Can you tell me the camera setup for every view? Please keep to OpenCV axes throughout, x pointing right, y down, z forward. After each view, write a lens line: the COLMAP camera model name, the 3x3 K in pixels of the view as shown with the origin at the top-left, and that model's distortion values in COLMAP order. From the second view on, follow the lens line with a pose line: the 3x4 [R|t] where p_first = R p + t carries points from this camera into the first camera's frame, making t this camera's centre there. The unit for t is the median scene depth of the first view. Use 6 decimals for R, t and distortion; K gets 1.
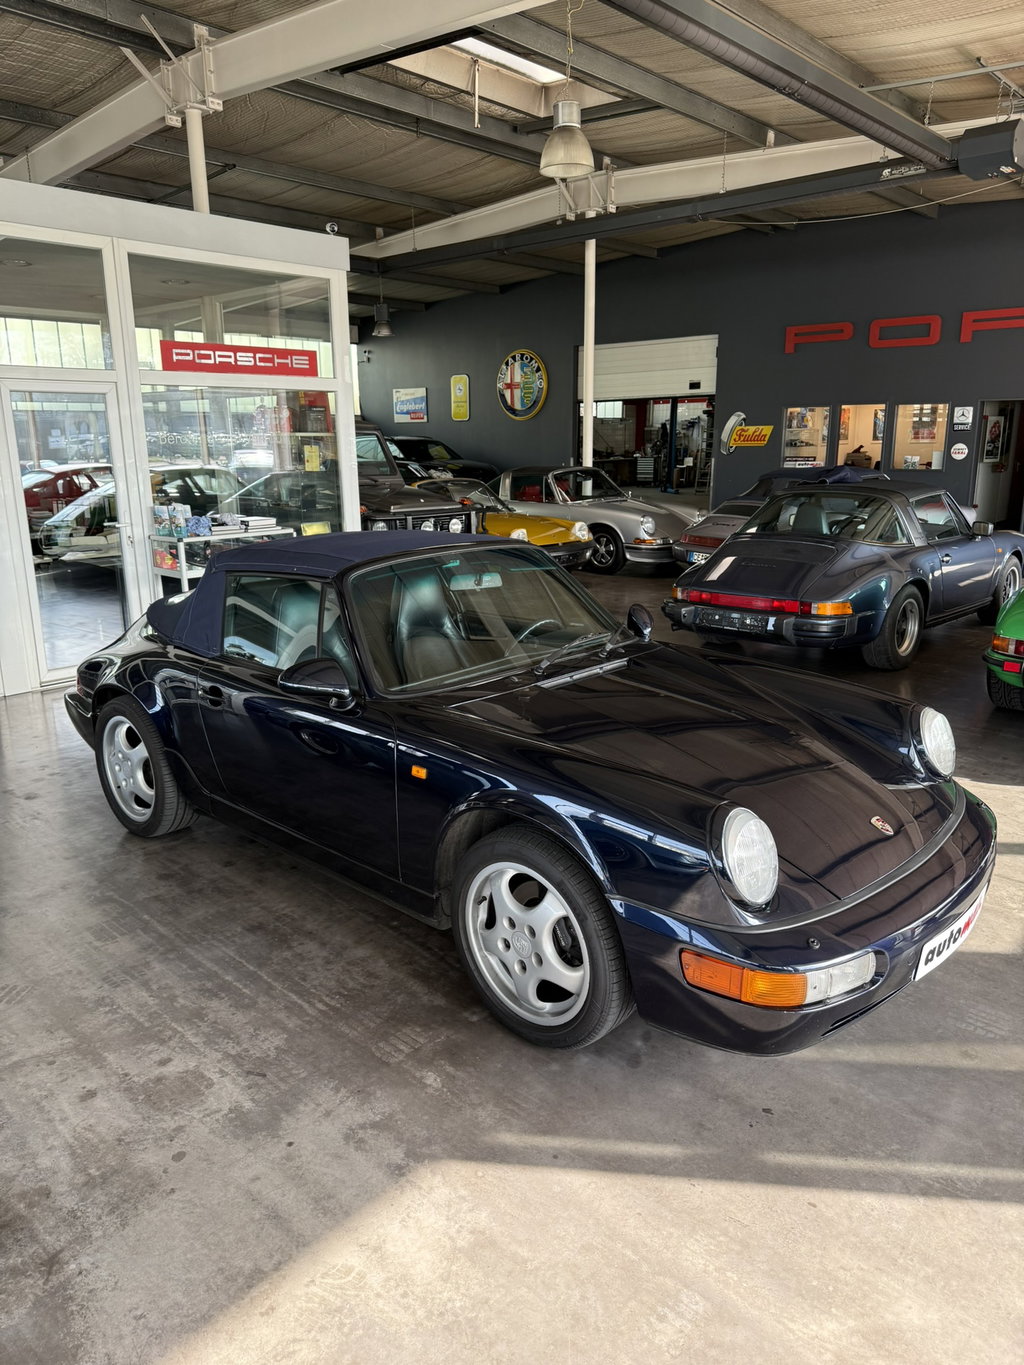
lens RADIAL K [[957.9, 0, 514.4], [0, 957.9, 686.3], [0, 0, 1]] dist [0.035354, -0.045568]
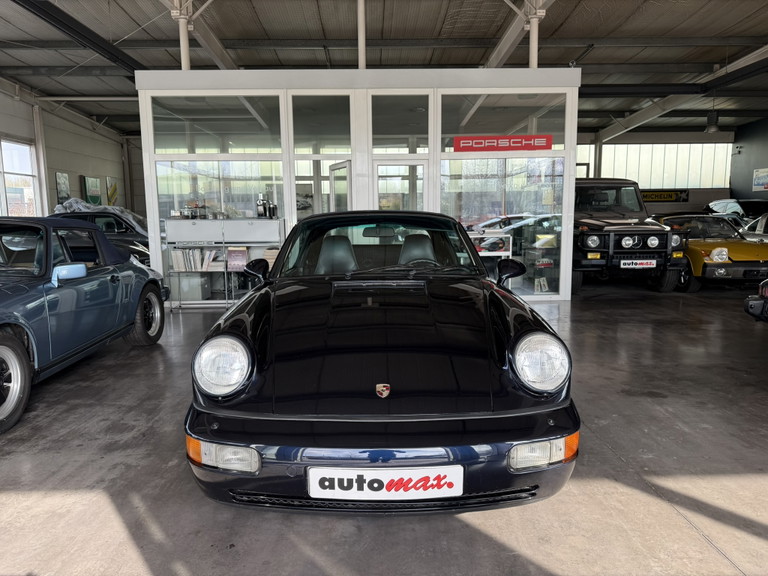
lens RADIAL K [[539.0, 0, 384.0], [0, 539.0, 288.0], [0, 0, 1]] dist [0.035354, -0.045568]
pose [[0.688568, 0.095335, -0.718877, 0.717691], [-0.178145, 0.983181, -0.040248, 0.027418], [0.702950, 0.155778, 0.693971, 0.377616]]
